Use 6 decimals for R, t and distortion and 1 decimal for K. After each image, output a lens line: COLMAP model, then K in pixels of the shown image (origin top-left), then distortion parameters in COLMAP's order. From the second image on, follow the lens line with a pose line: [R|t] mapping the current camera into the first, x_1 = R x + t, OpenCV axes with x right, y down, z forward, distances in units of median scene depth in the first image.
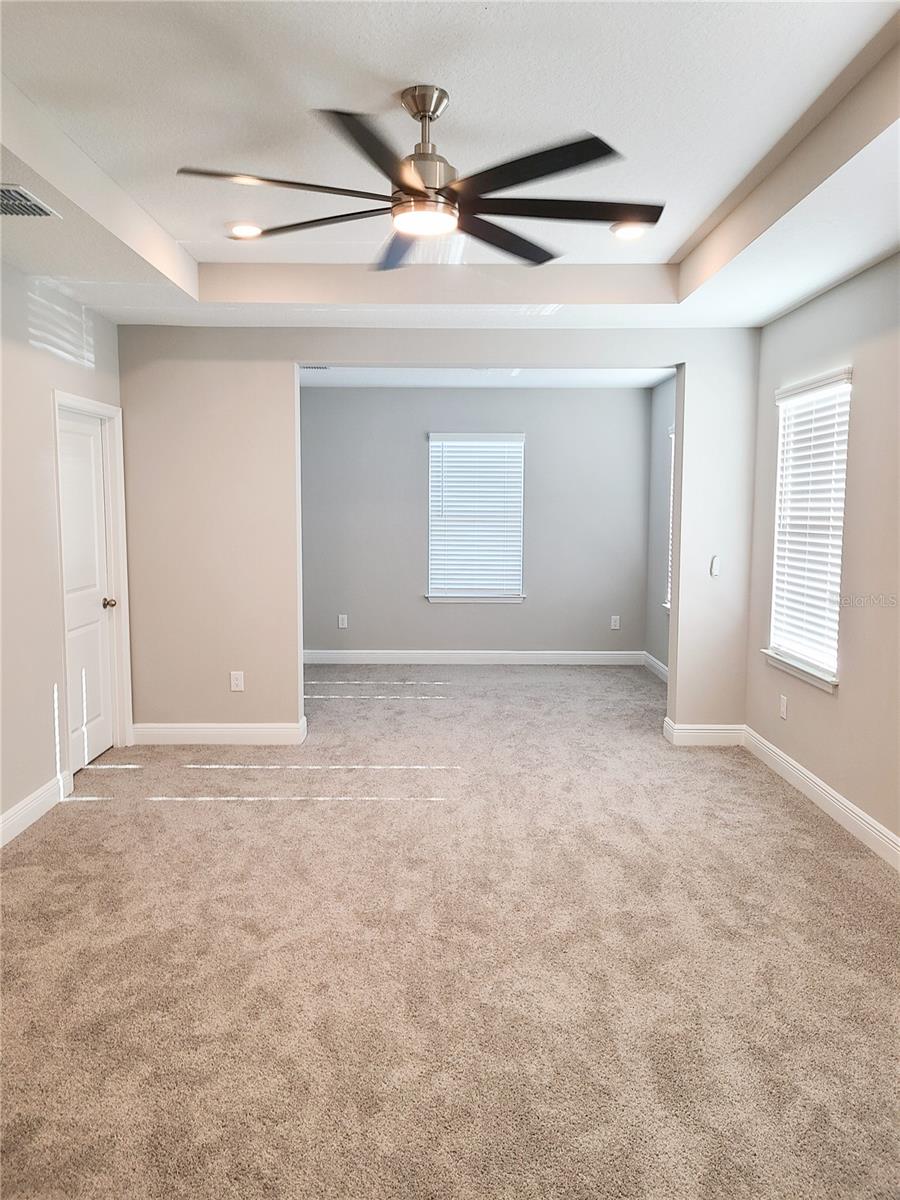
lens RADIAL K [[921.8, 0, 441.6], [0, 921.8, 595.8], [0, 0, 1]] dist [0.041114, -0.028017]
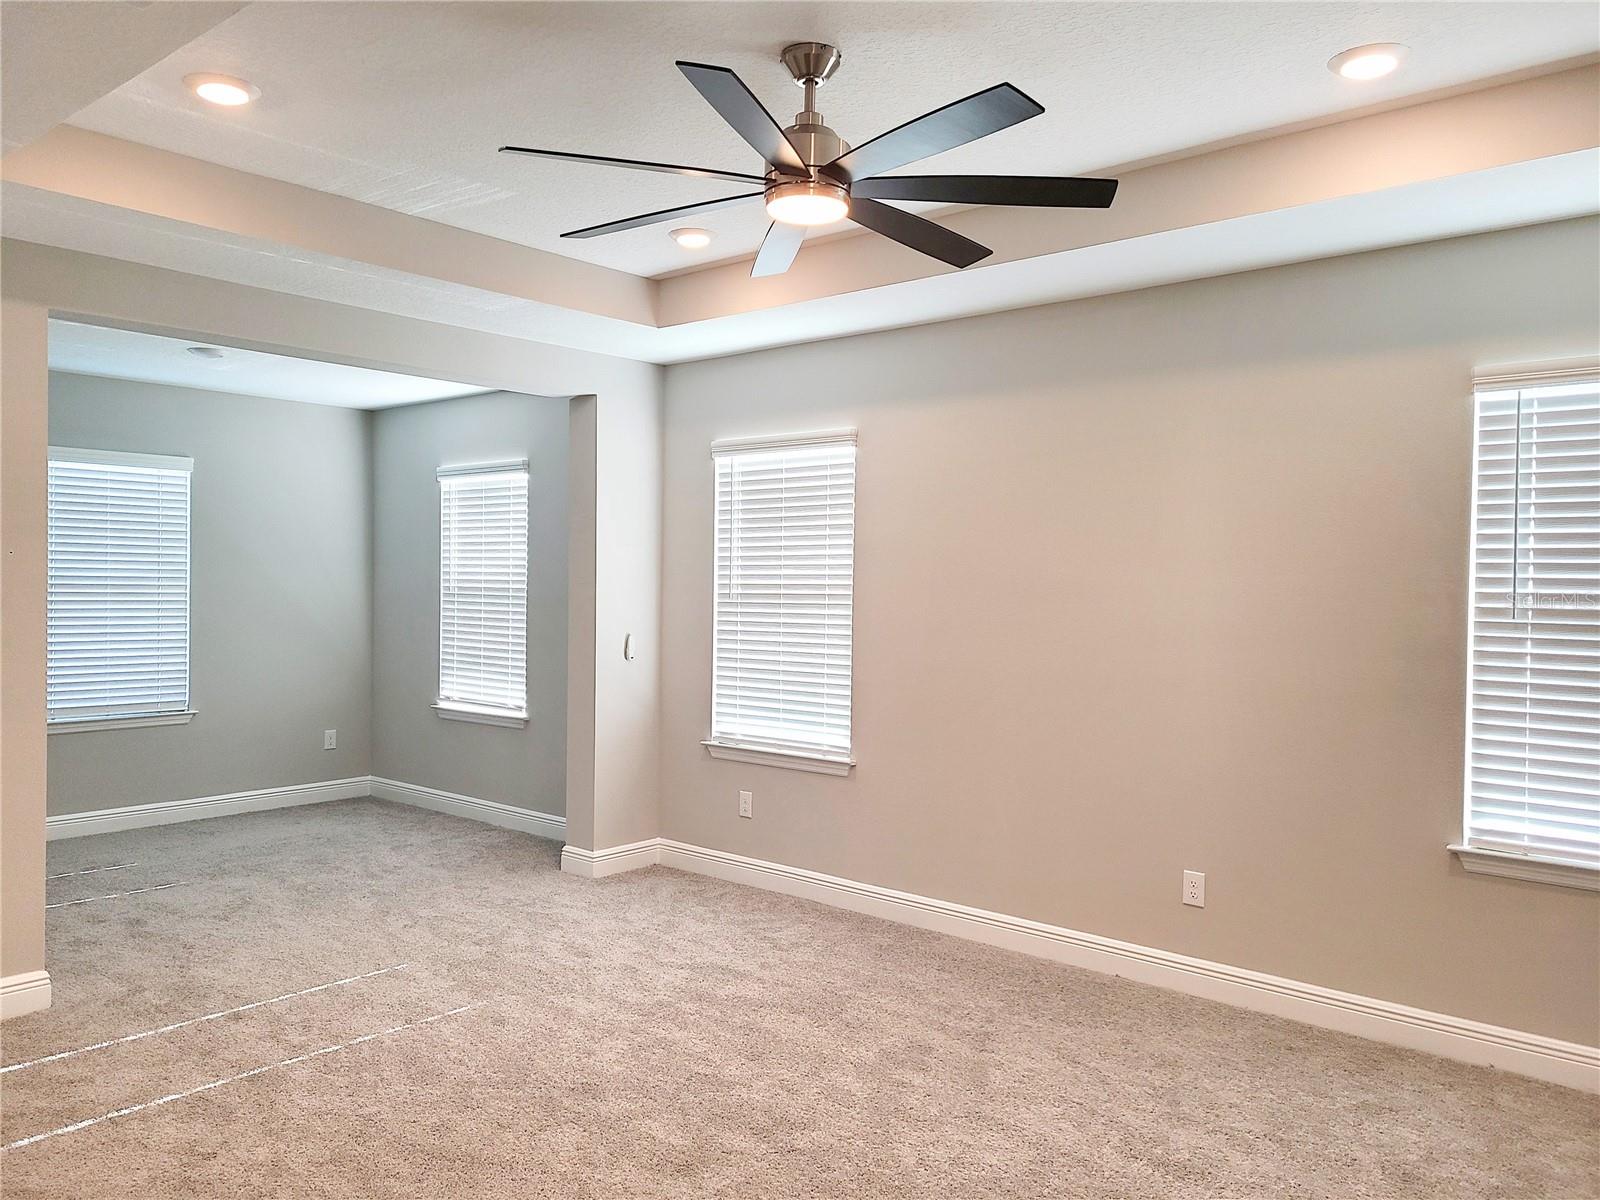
lens RADIAL K [[1229.0, 0, 792.5], [0, 1229.0, 607.6], [0, 0, 1]] dist [0.041114, -0.028017]
pose [[0.651615, -0.016327, 0.758374, -0.549911], [0.070065, 0.996790, -0.038741, -0.017954], [-0.755307, 0.078380, 0.650667, 0.237058]]
